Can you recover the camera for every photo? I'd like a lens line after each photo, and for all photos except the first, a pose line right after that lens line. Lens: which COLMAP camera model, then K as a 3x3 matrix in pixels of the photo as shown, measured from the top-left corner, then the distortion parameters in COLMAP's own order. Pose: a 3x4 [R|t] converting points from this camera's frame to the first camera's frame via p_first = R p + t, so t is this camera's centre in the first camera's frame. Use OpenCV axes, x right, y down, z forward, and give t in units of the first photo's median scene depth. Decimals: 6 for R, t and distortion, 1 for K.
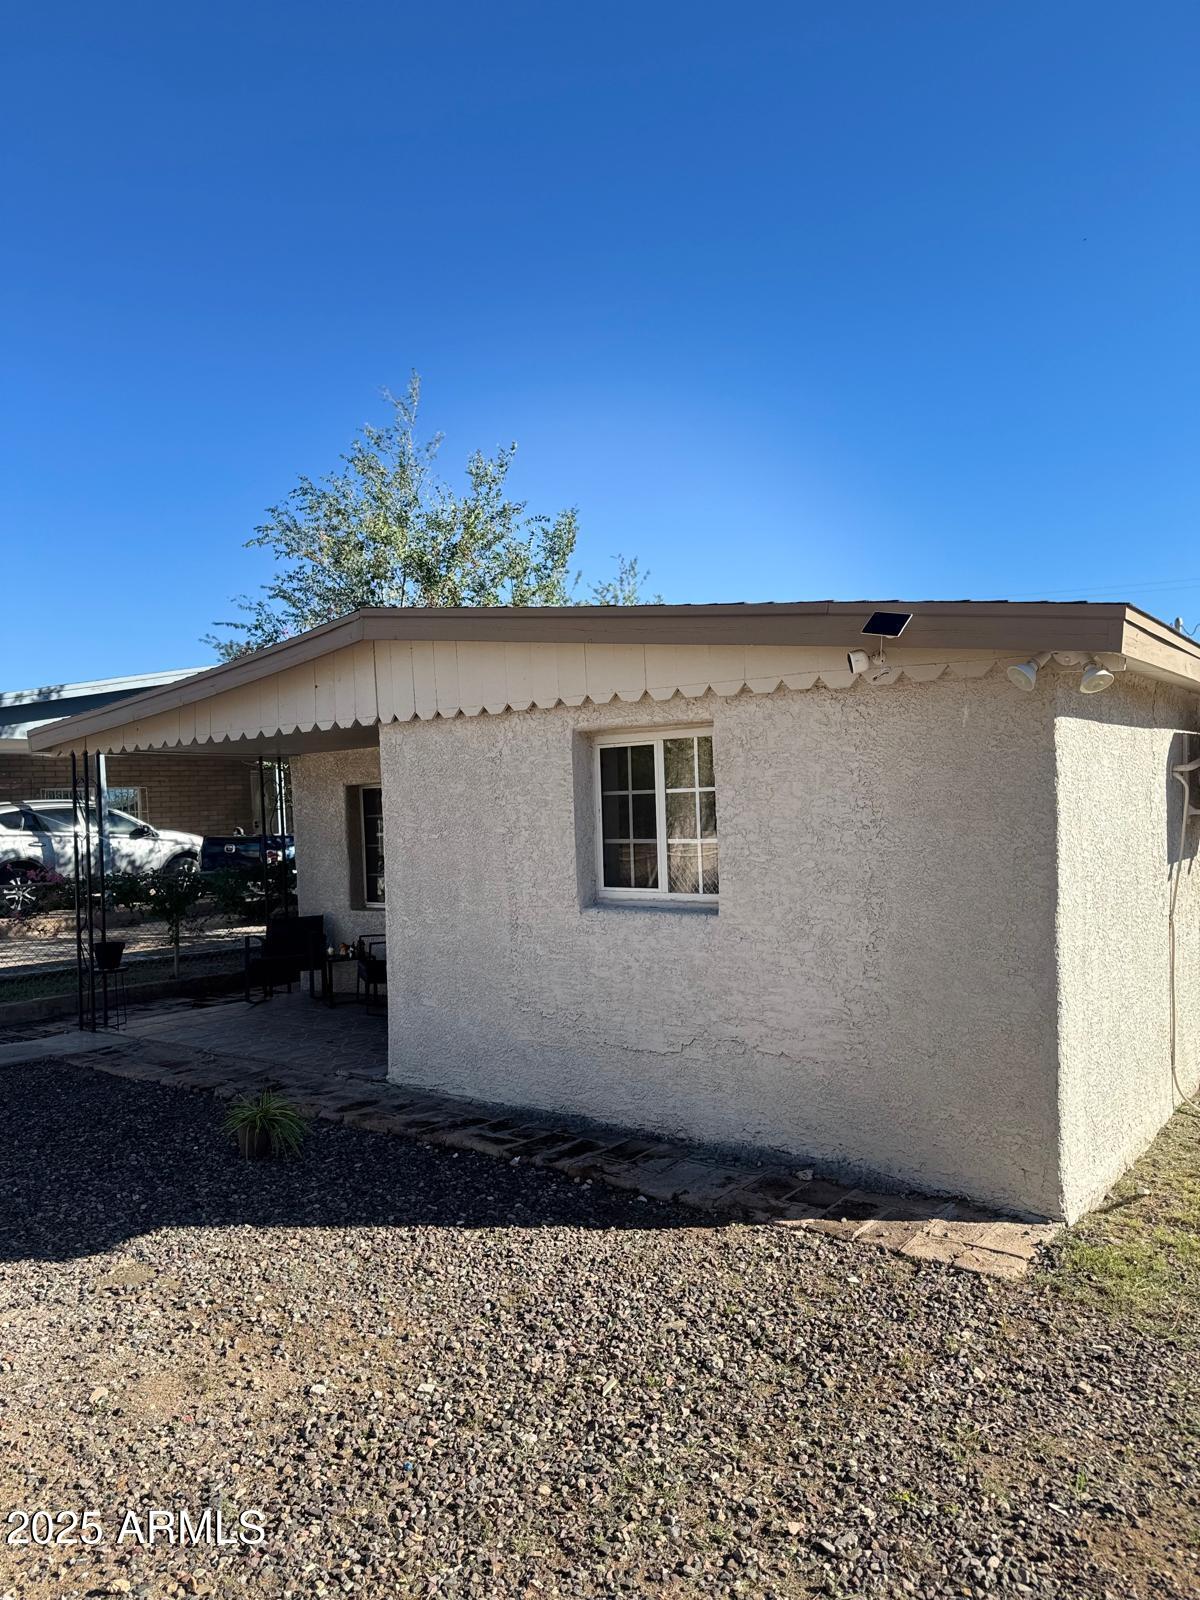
lens RADIAL K [[1079.7, 0, 595.9], [0, 1079.7, 832.2], [0, 0, 1]] dist [0.111904, -0.221443]
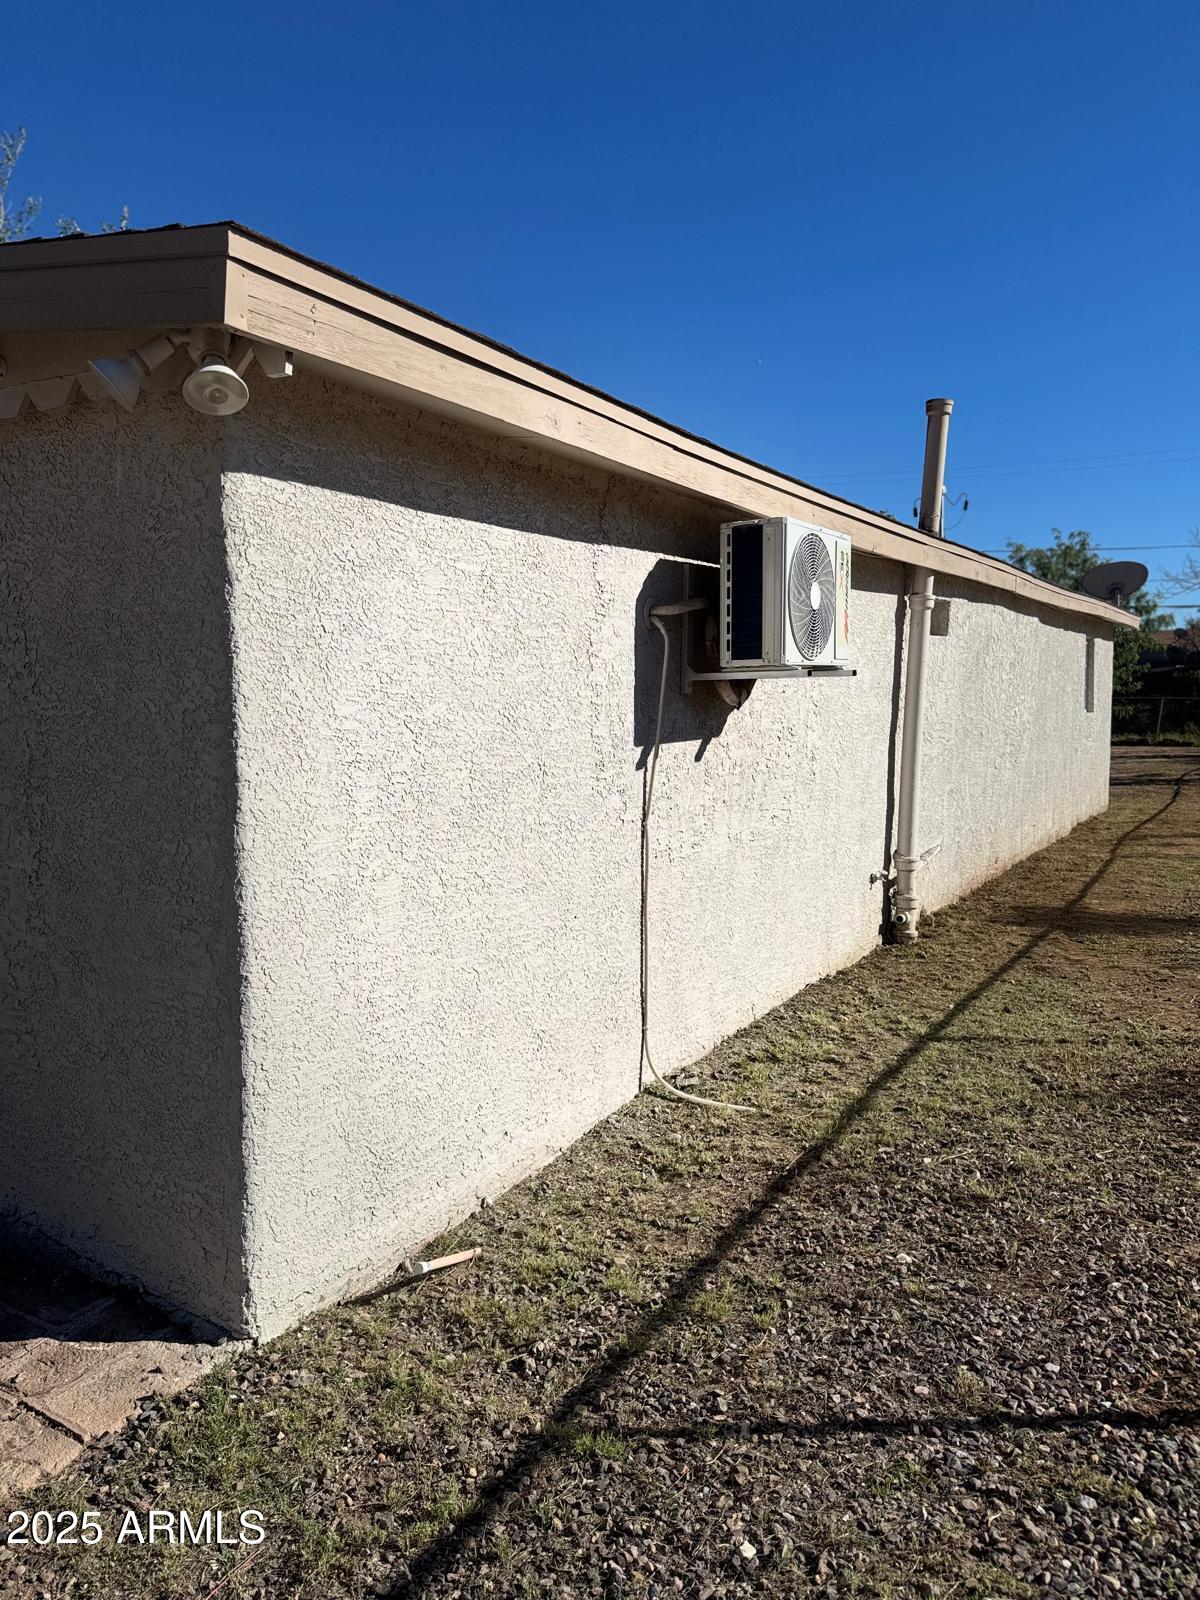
lens RADIAL K [[1079.7, 0, 595.9], [0, 1079.7, 832.2], [0, 0, 1]] dist [0.111904, -0.221443]
pose [[0.992390, 0.003933, 0.123072, 0.524180], [-0.016496, 0.994727, 0.101226, 0.015929], [-0.122025, -0.102486, 0.987222, 0.399502]]
